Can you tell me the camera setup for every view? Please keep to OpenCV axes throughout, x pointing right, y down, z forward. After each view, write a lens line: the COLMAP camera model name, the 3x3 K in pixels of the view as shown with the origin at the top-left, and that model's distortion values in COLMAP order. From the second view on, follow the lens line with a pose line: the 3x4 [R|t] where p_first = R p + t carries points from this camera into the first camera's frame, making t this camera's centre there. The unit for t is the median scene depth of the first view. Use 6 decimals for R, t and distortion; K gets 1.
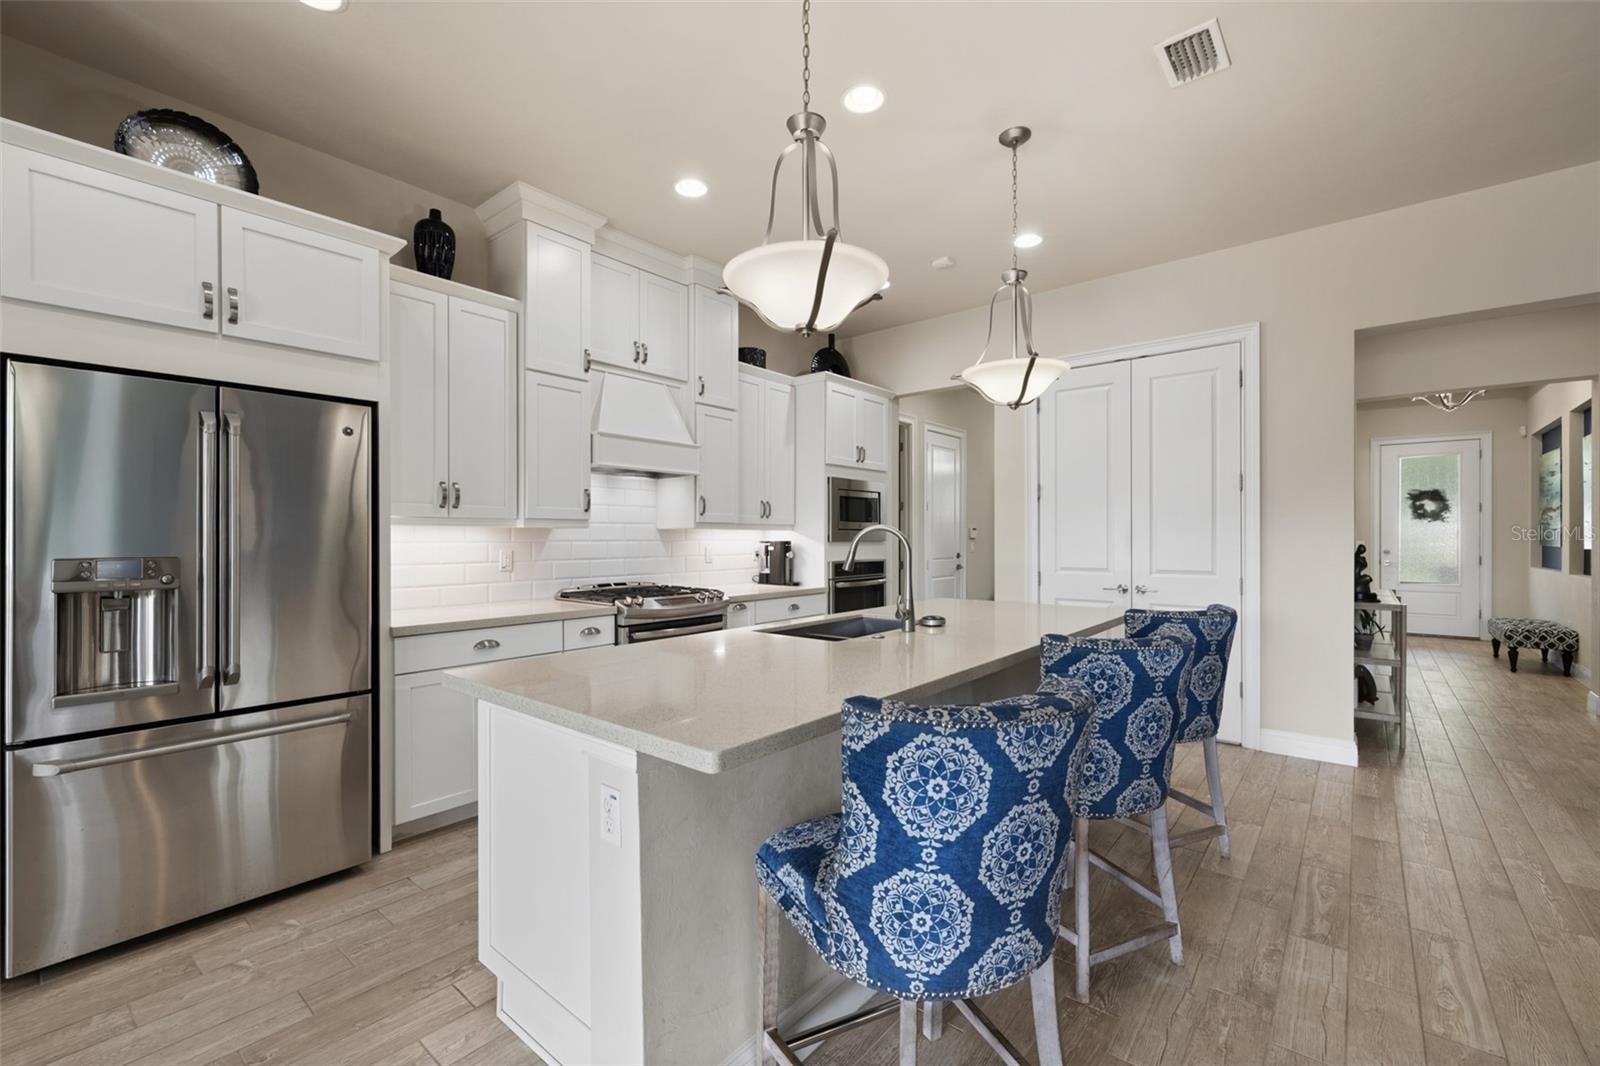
lens RADIAL K [[673.4, 0, 796.7], [0, 673.4, 537.4], [0, 0, 1]] dist [0.002263, -0.000715]
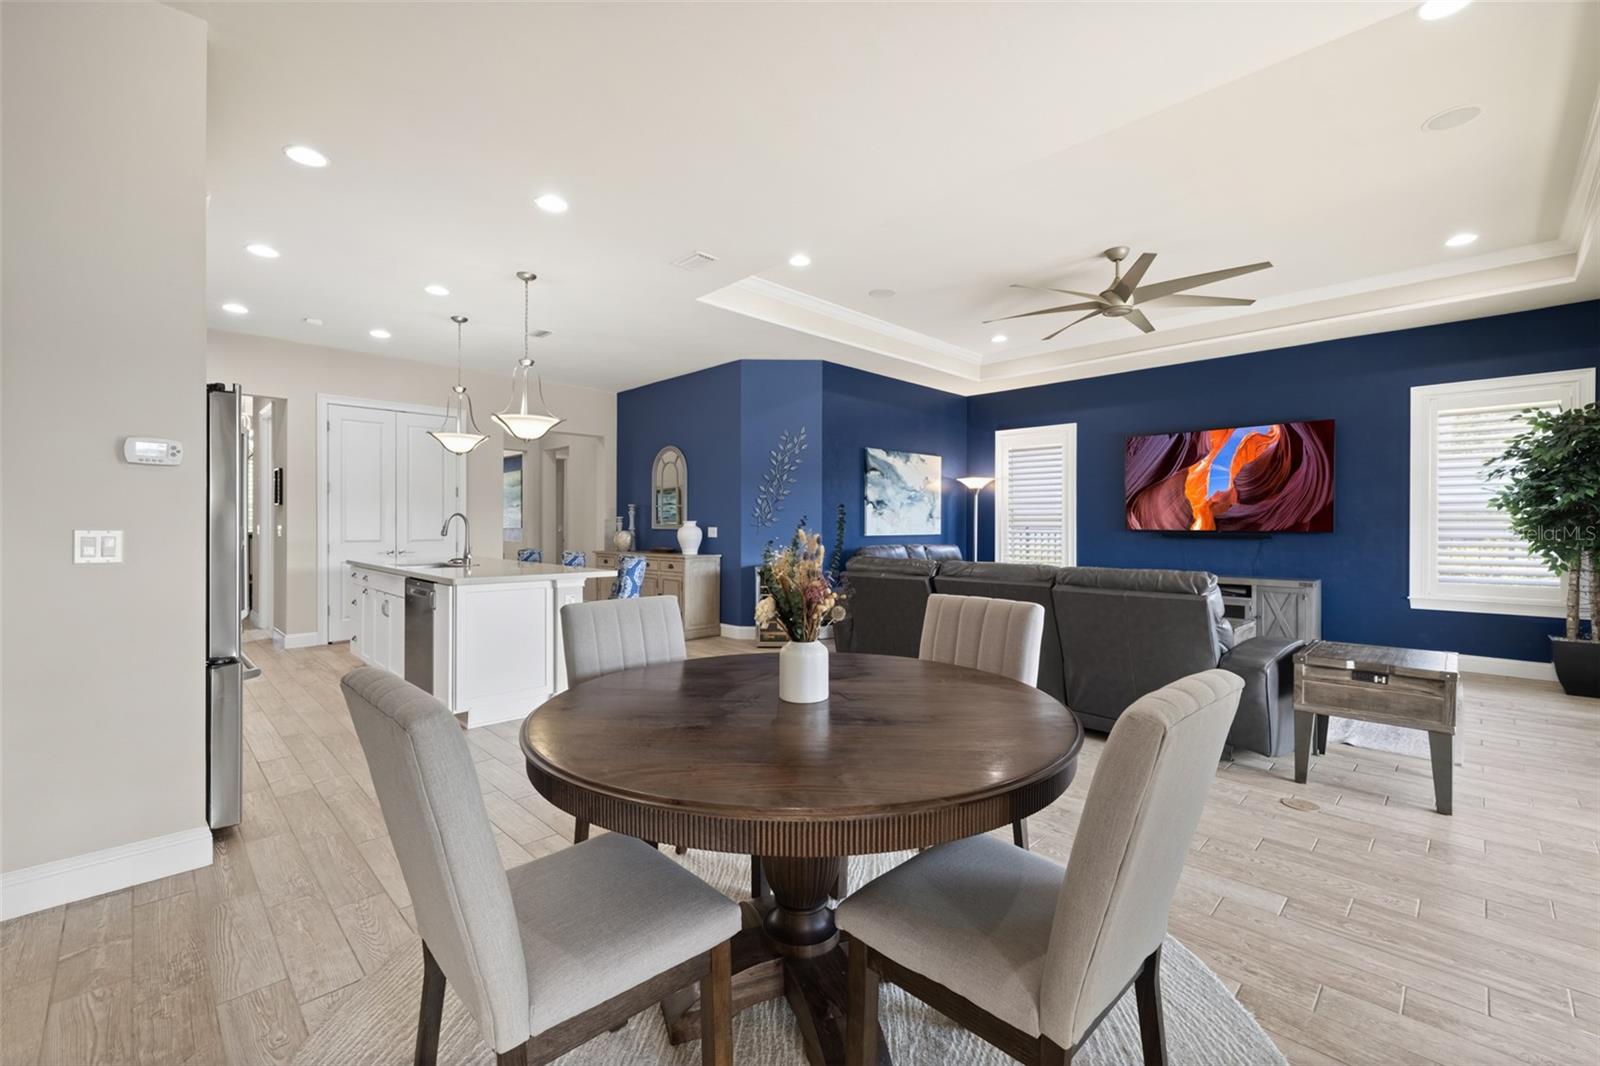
lens RADIAL K [[673.4, 0, 794.4], [0, 673.4, 528.5], [0, 0, 1]] dist [0.002263, -0.000715]
pose [[0.098423, -0.002382, 0.995142, -1.104312], [-0.004696, 0.999985, 0.002857, 0.011494], [-0.995134, -0.004954, 0.098410, -0.132430]]
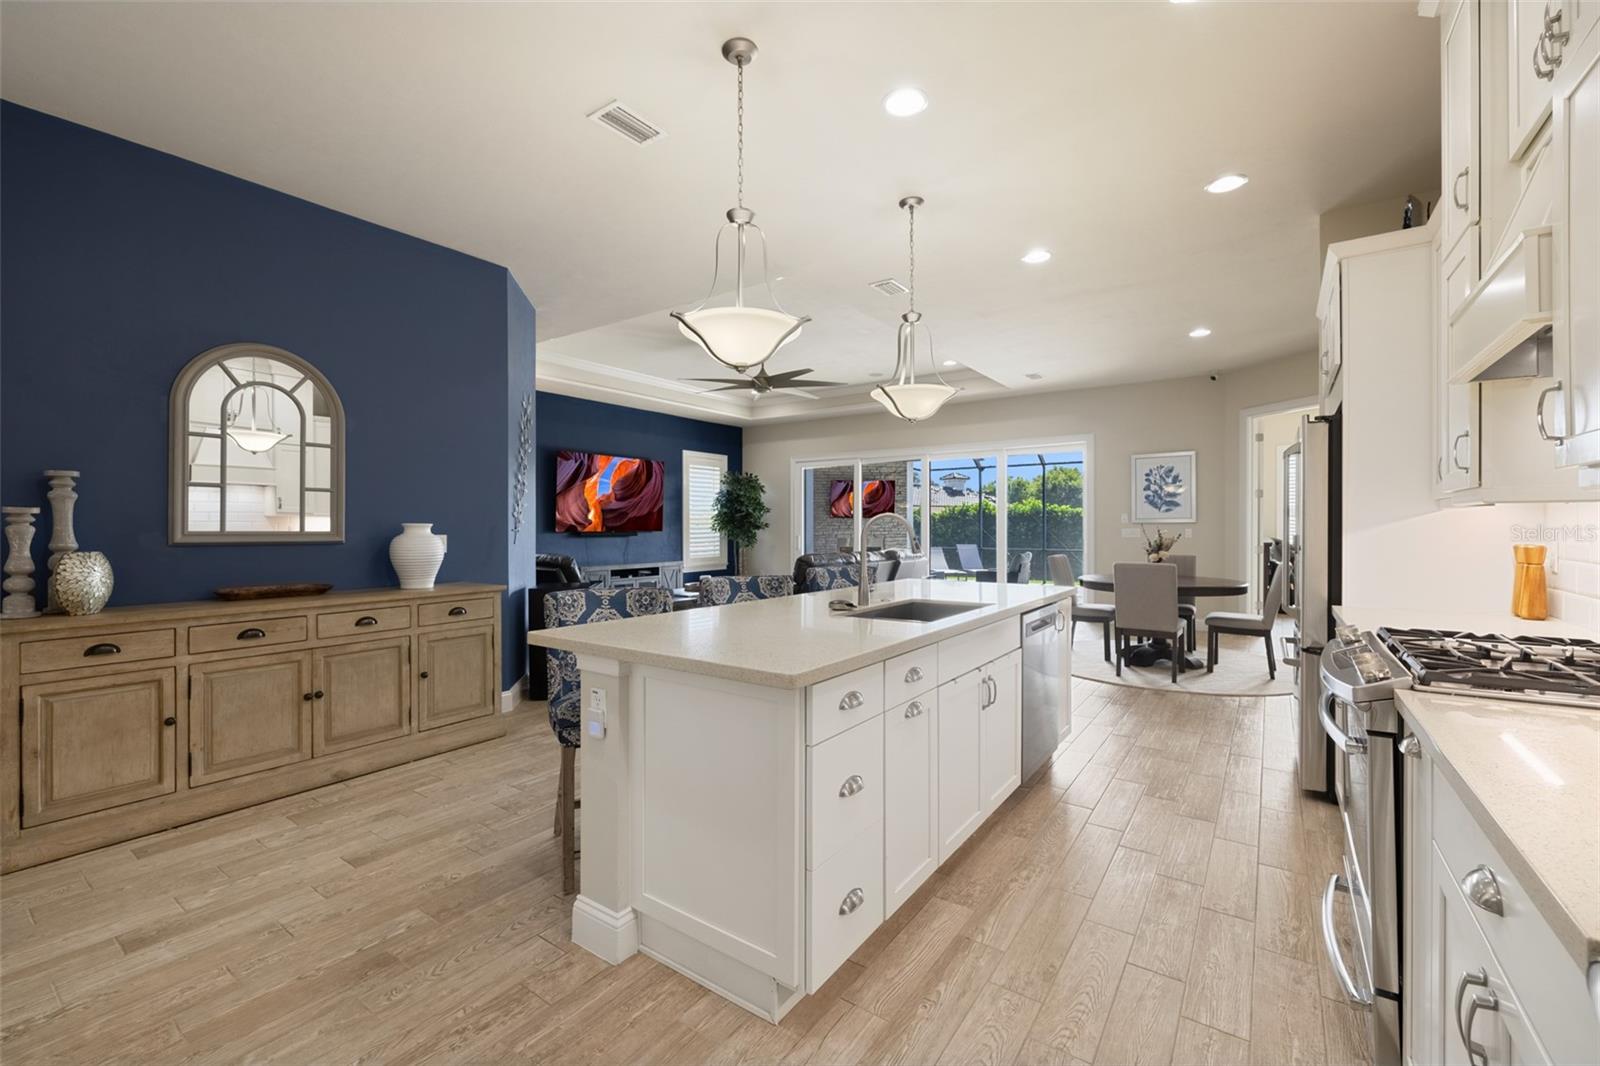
lens RADIAL K [[673.4, 0, 795.8], [0, 673.4, 526.6], [0, 0, 1]] dist [0.002263, -0.000715]
pose [[-0.996784, 0.001913, -0.080115, 0.227685], [0.001845, 0.999998, 0.000914, 0.002270], [0.080116, 0.000764, -0.996785, 1.306231]]
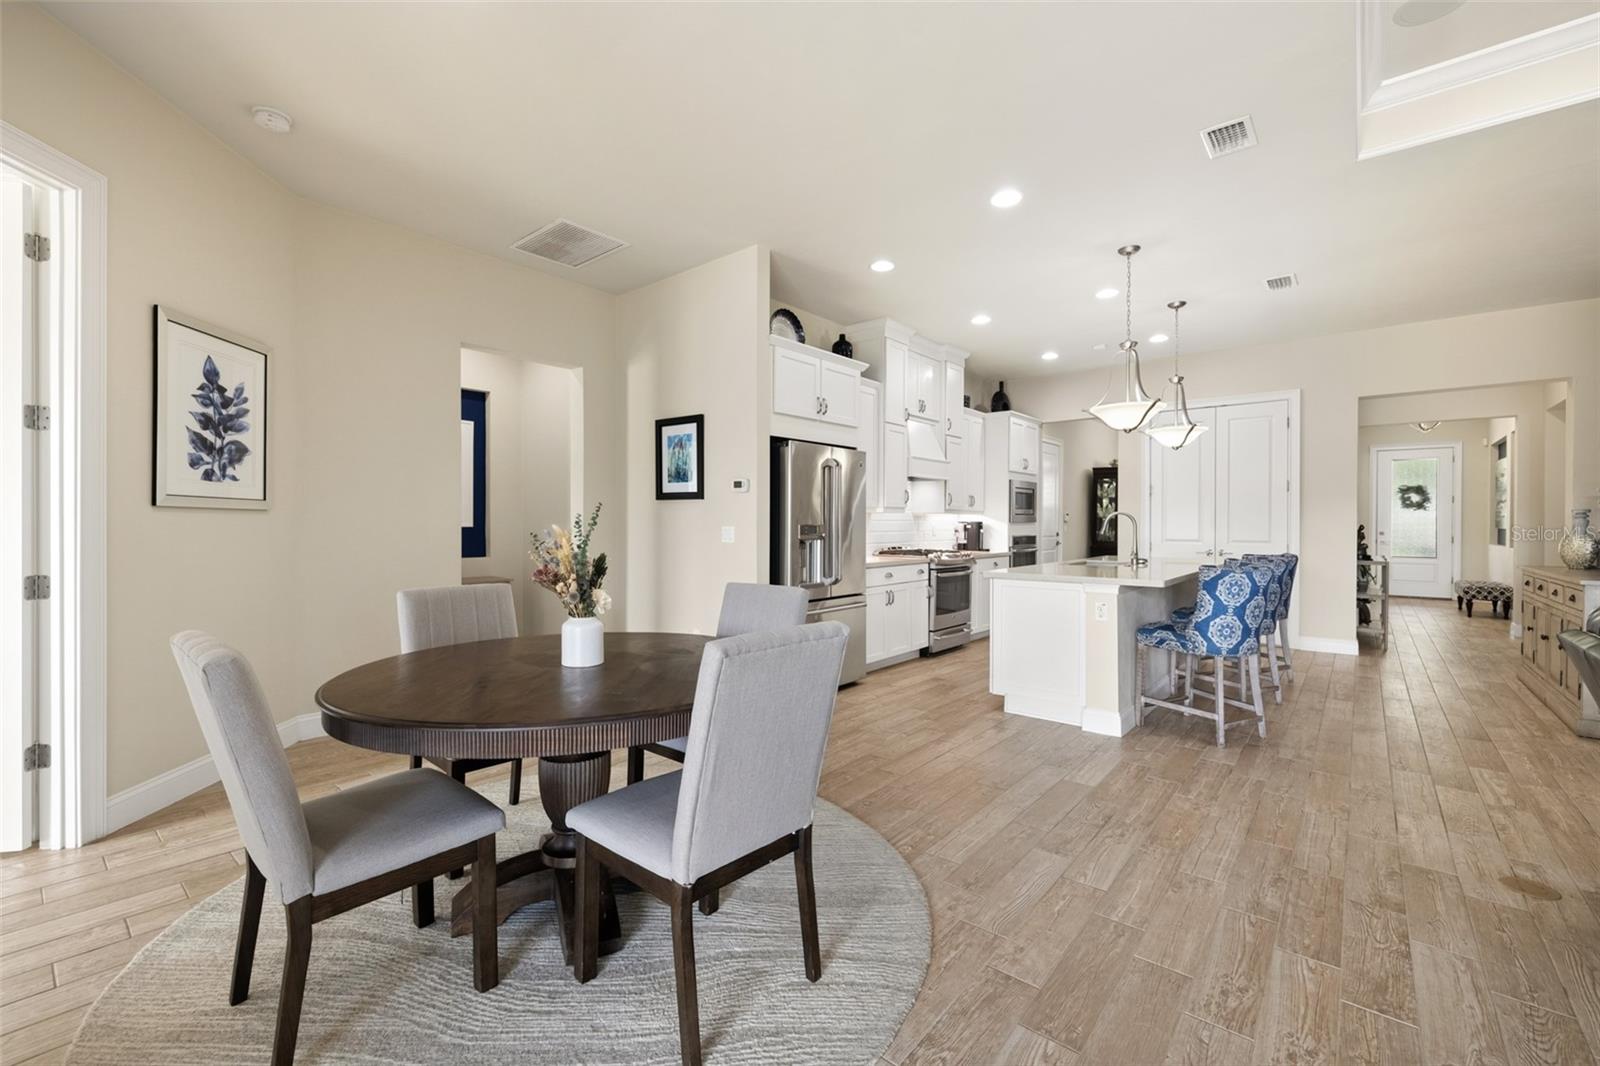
lens RADIAL K [[673.4, 0, 795.7], [0, 673.4, 524.4], [0, 0, 1]] dist [0.002263, -0.000715]
pose [[0.999988, 0.003894, -0.002820, -0.512311], [-0.003886, 0.999988, 0.002924, 0.010539], [0.002832, -0.002913, 0.999992, -0.617395]]
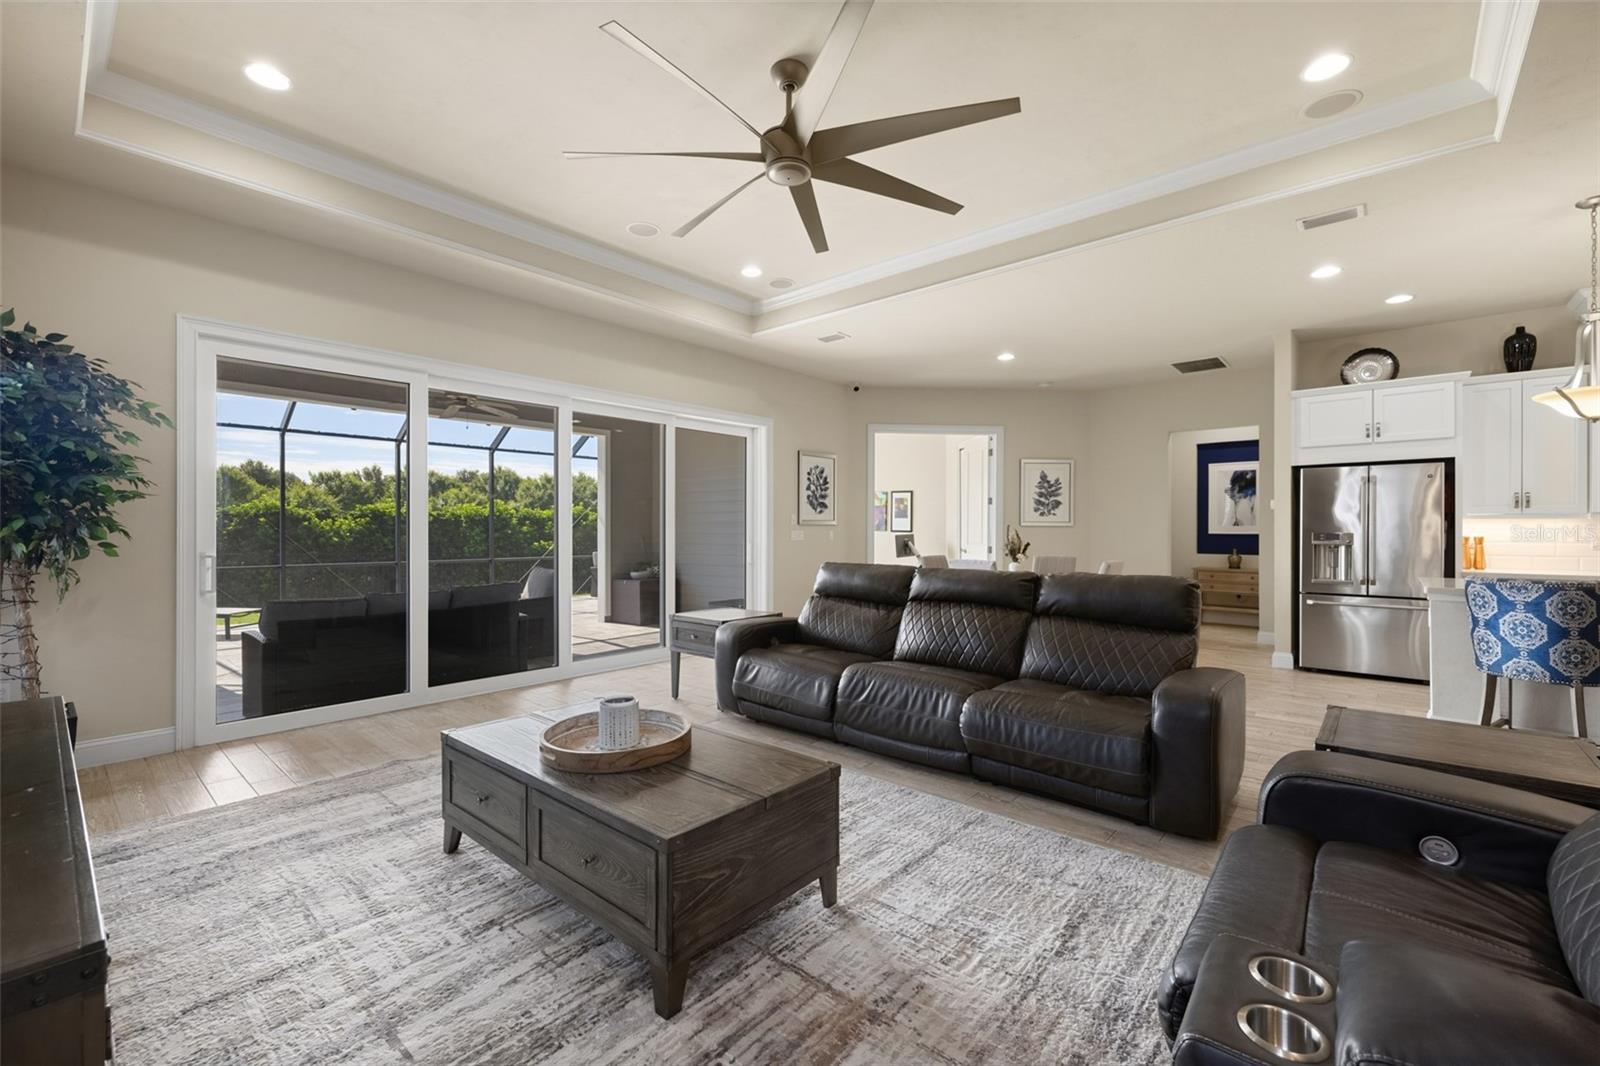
lens RADIAL K [[673.4, 0, 797.0], [0, 673.4, 530.0], [0, 0, 1]] dist [0.002263, -0.000715]
pose [[-0.022838, 0.001198, -0.999738, 0.901346], [-0.001389, 0.999998, 0.001230, 0.007709], [0.999738, 0.001417, -0.022837, -0.567354]]
